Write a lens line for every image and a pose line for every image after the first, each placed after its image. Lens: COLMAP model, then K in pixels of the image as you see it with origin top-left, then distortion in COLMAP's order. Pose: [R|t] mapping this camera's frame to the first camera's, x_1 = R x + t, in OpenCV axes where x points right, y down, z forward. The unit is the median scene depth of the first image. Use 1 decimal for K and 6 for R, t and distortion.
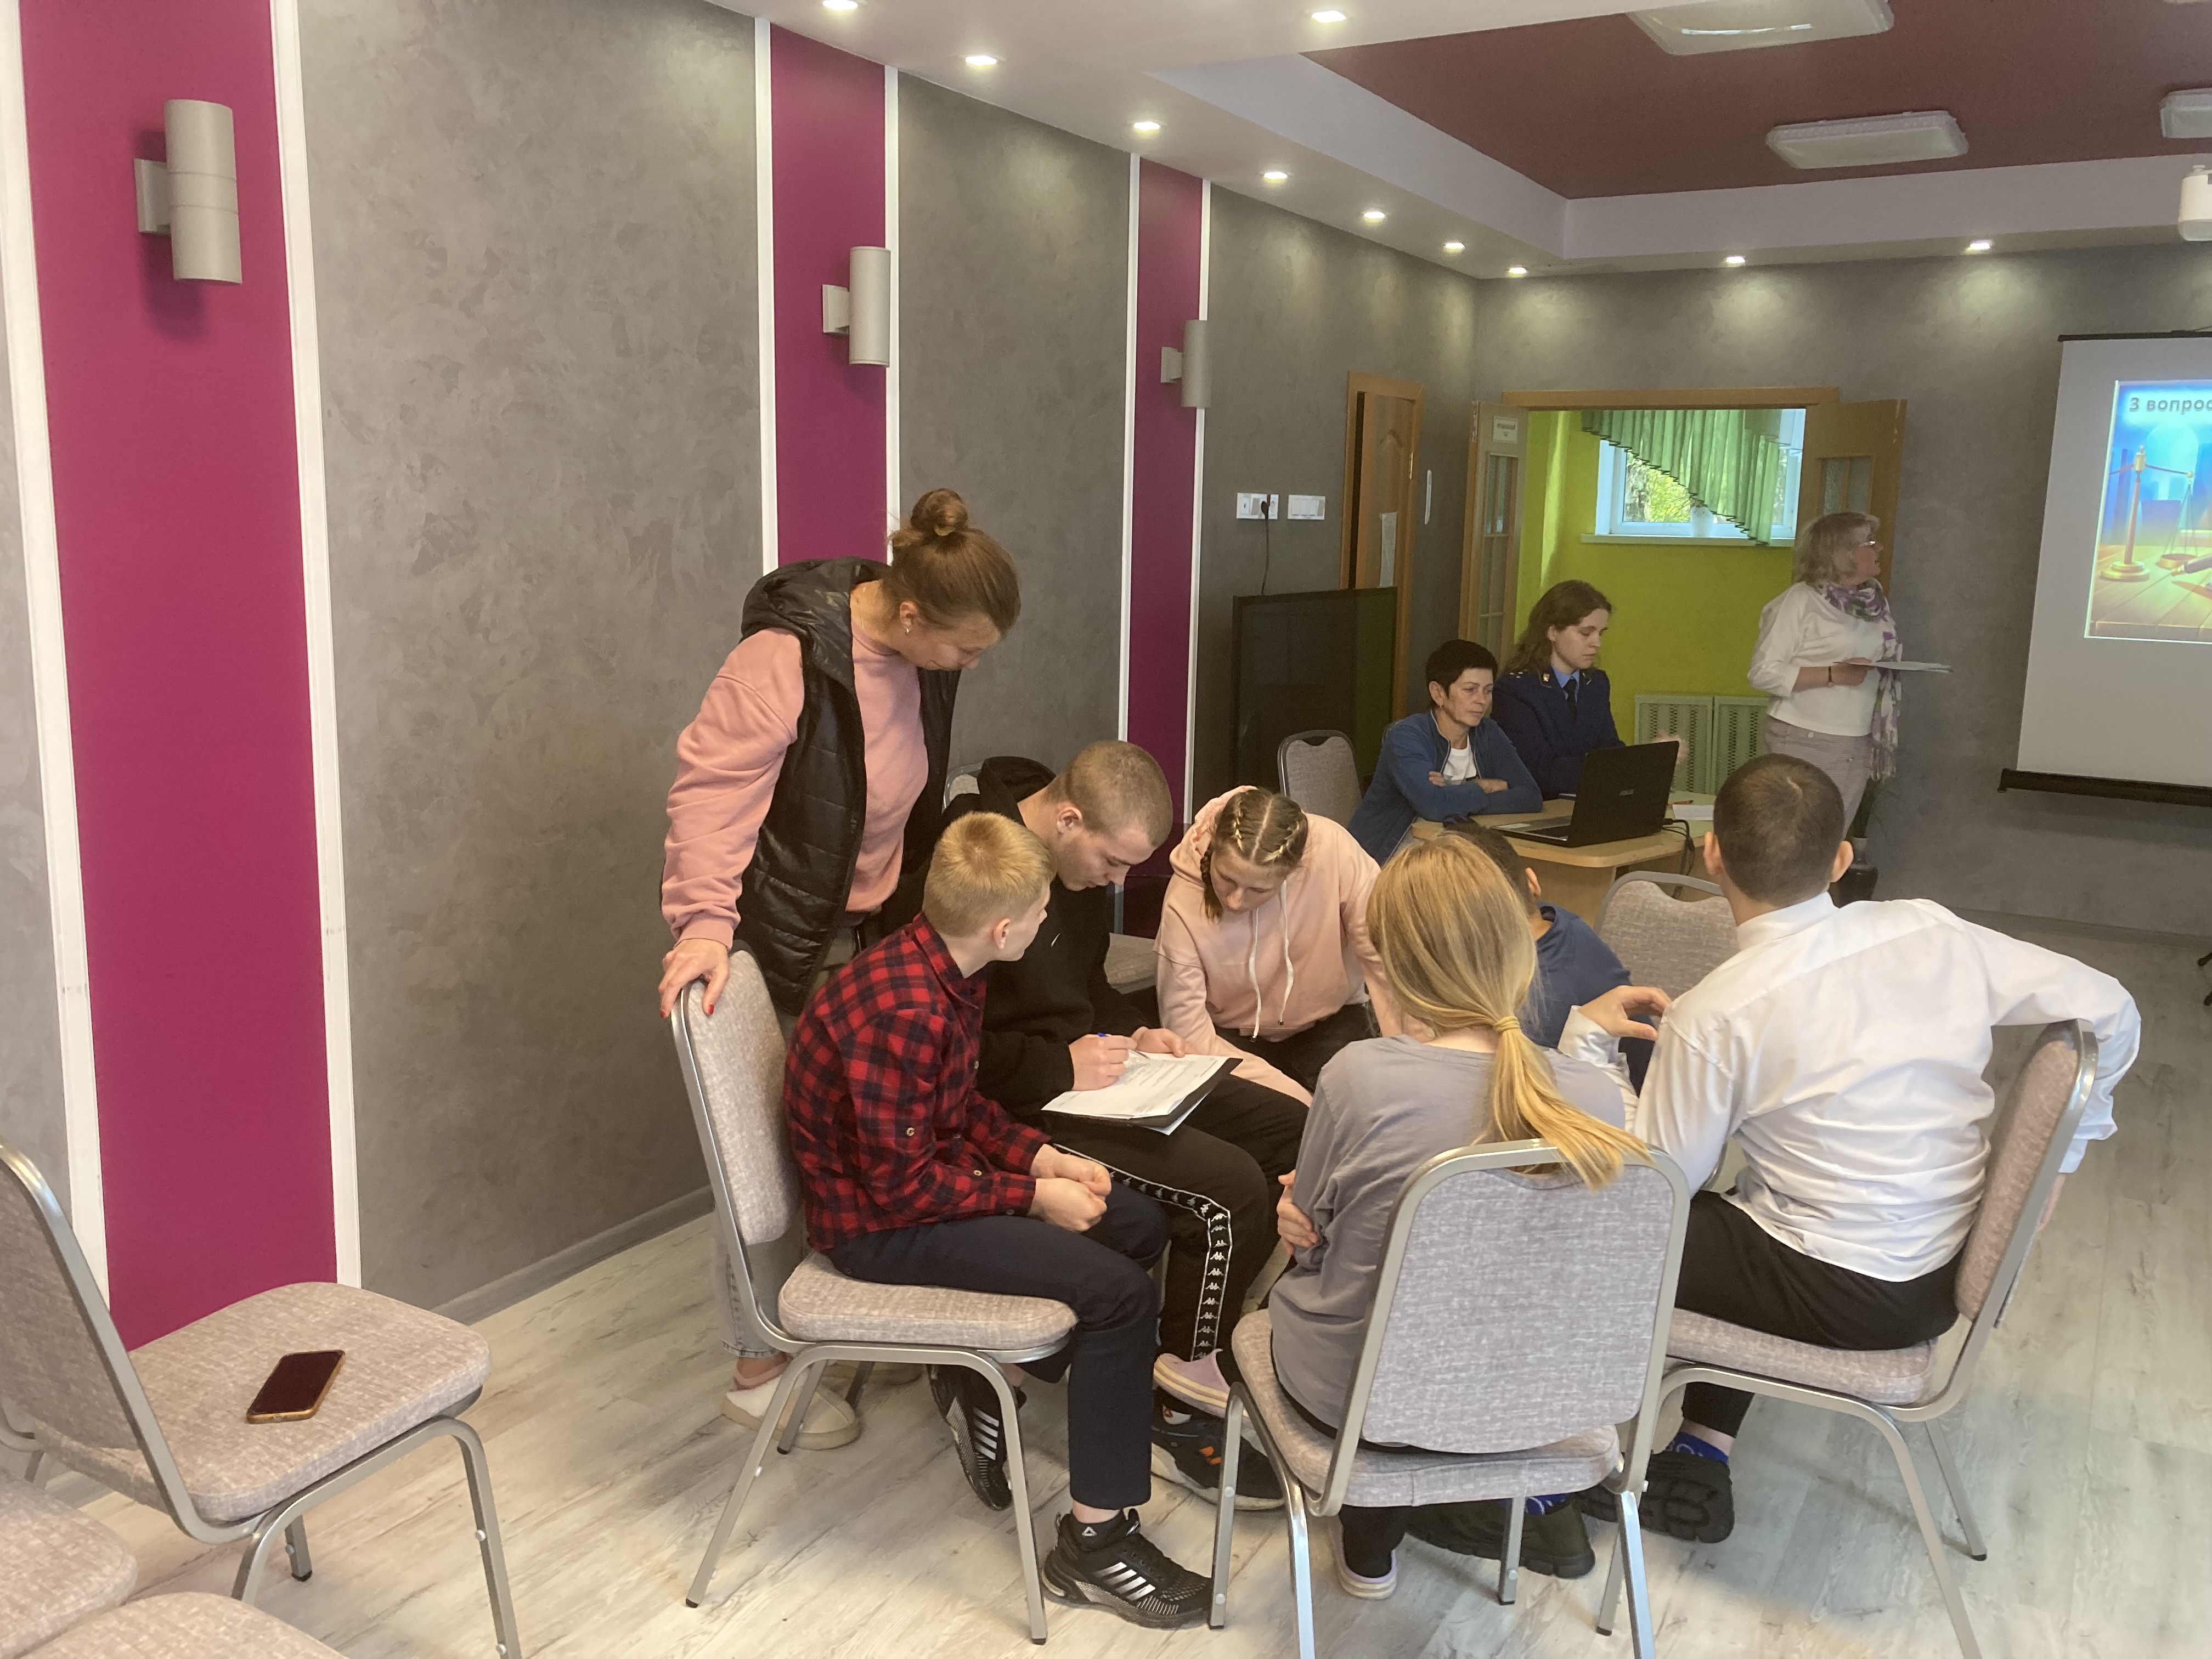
lens RADIAL K [[1805.9, 0, 1093.8], [0, 1805.9, 815.0], [0, 0, 1]] dist [0.005962, 0.003035]
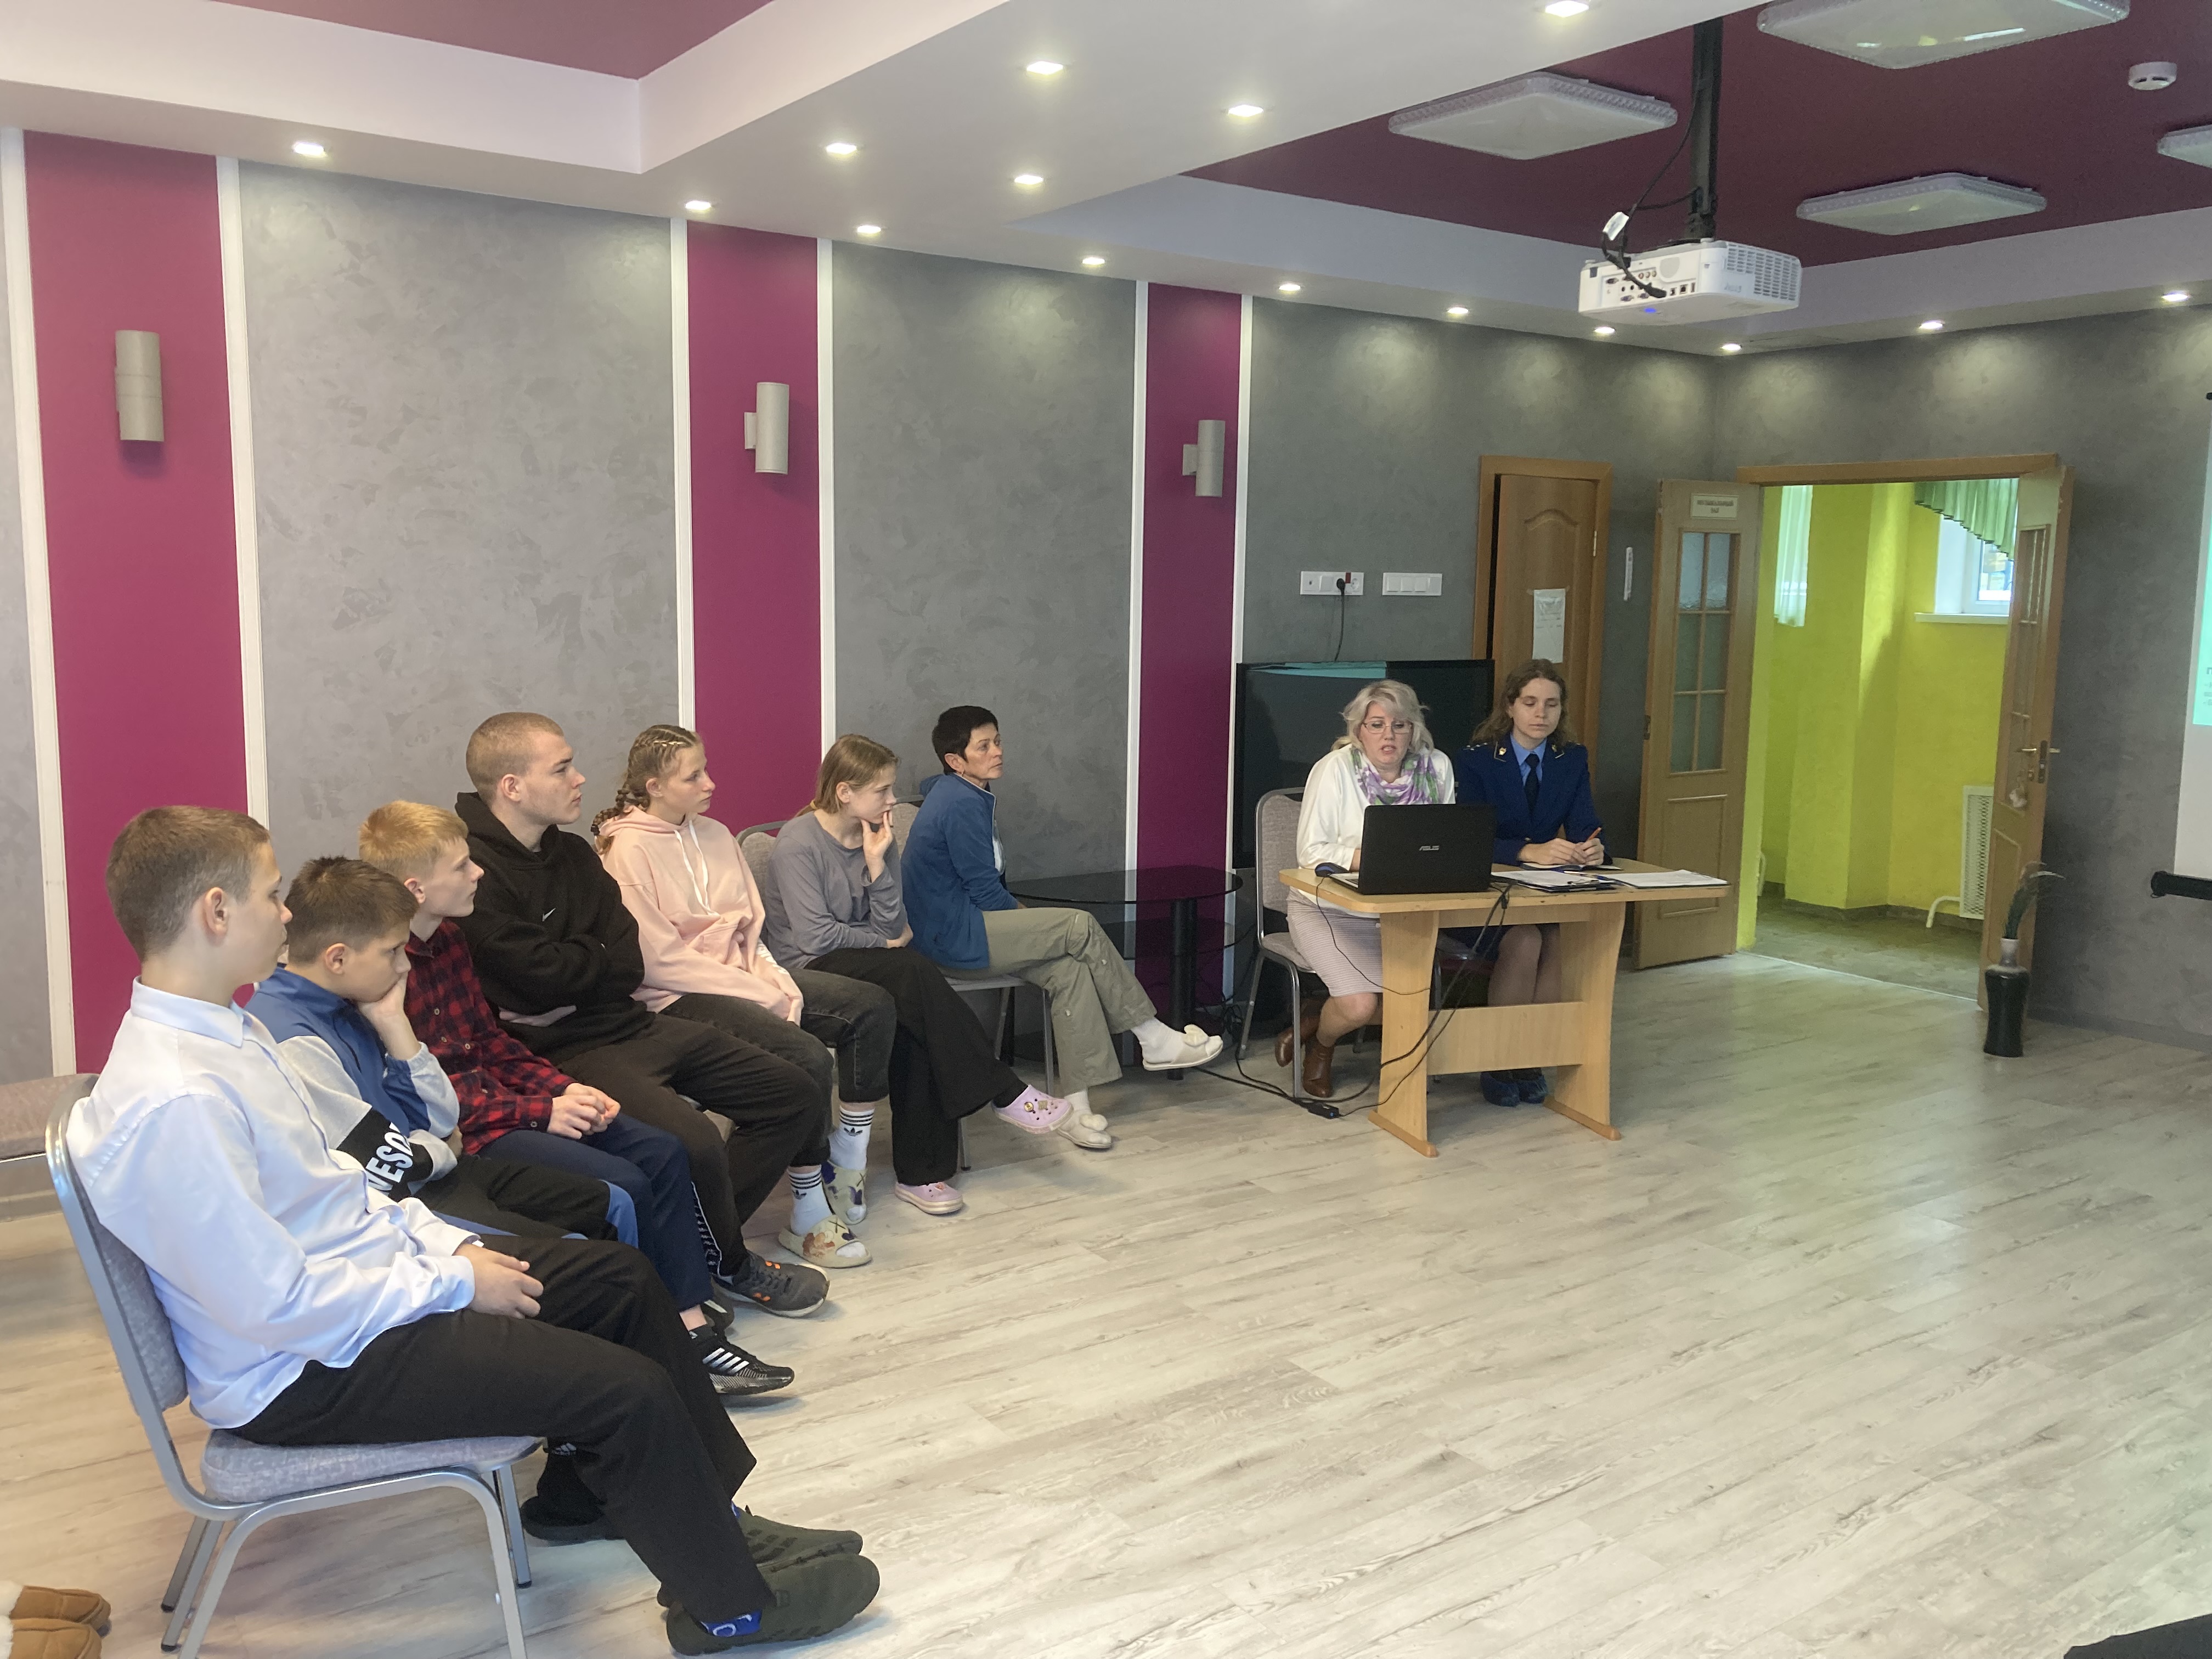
lens RADIAL K [[1805.9, 0, 1093.8], [0, 1805.9, 815.0], [0, 0, 1]] dist [0.005962, 0.003035]
pose [[0.909982, 0.049225, -0.411715, 0.503797], [-0.068020, 0.997199, -0.031112, 0.013185], [0.409030, 0.056316, 0.910781, -0.045434]]
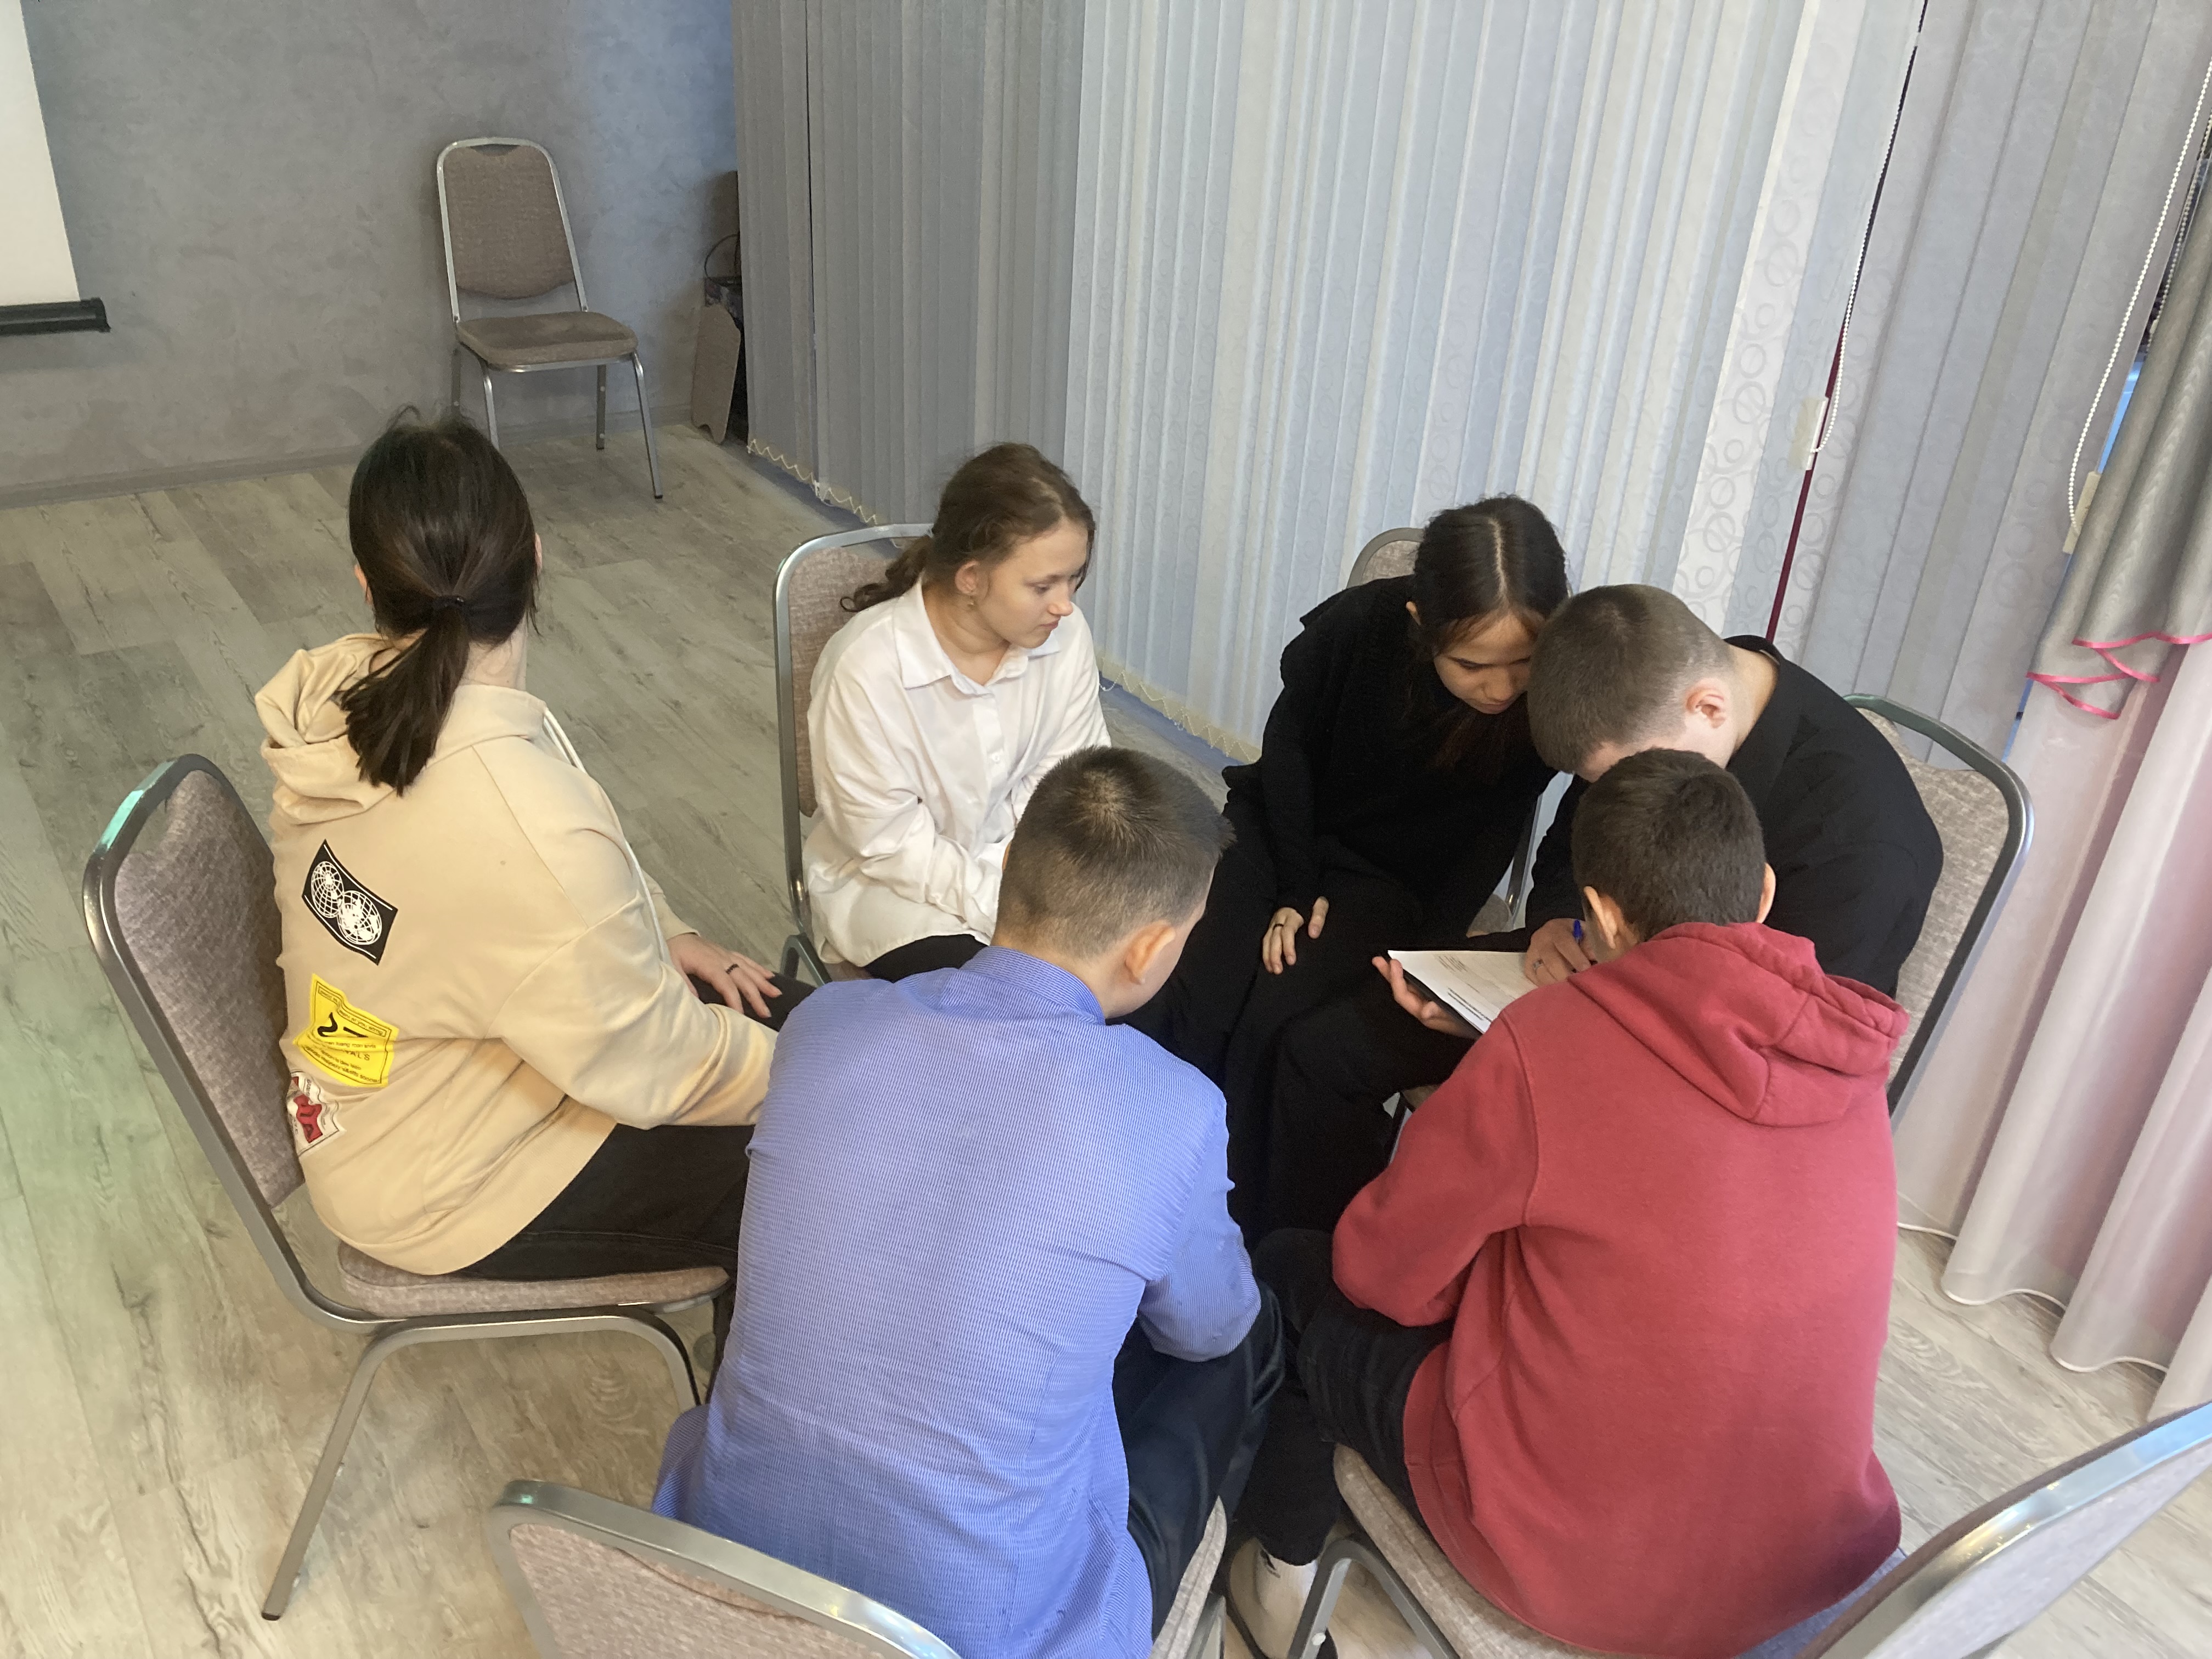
lens RADIAL K [[1820.7, 0, 1066.7], [0, 1820.7, 824.7], [0, 0, 1]] dist [0.037281, 0.003059]
pose [[0.426952, -0.434973, 0.792786, 0.333560], [0.117858, 0.895999, 0.428130, -0.091614], [-0.896561, -0.089355, 0.433814, 0.312664]]
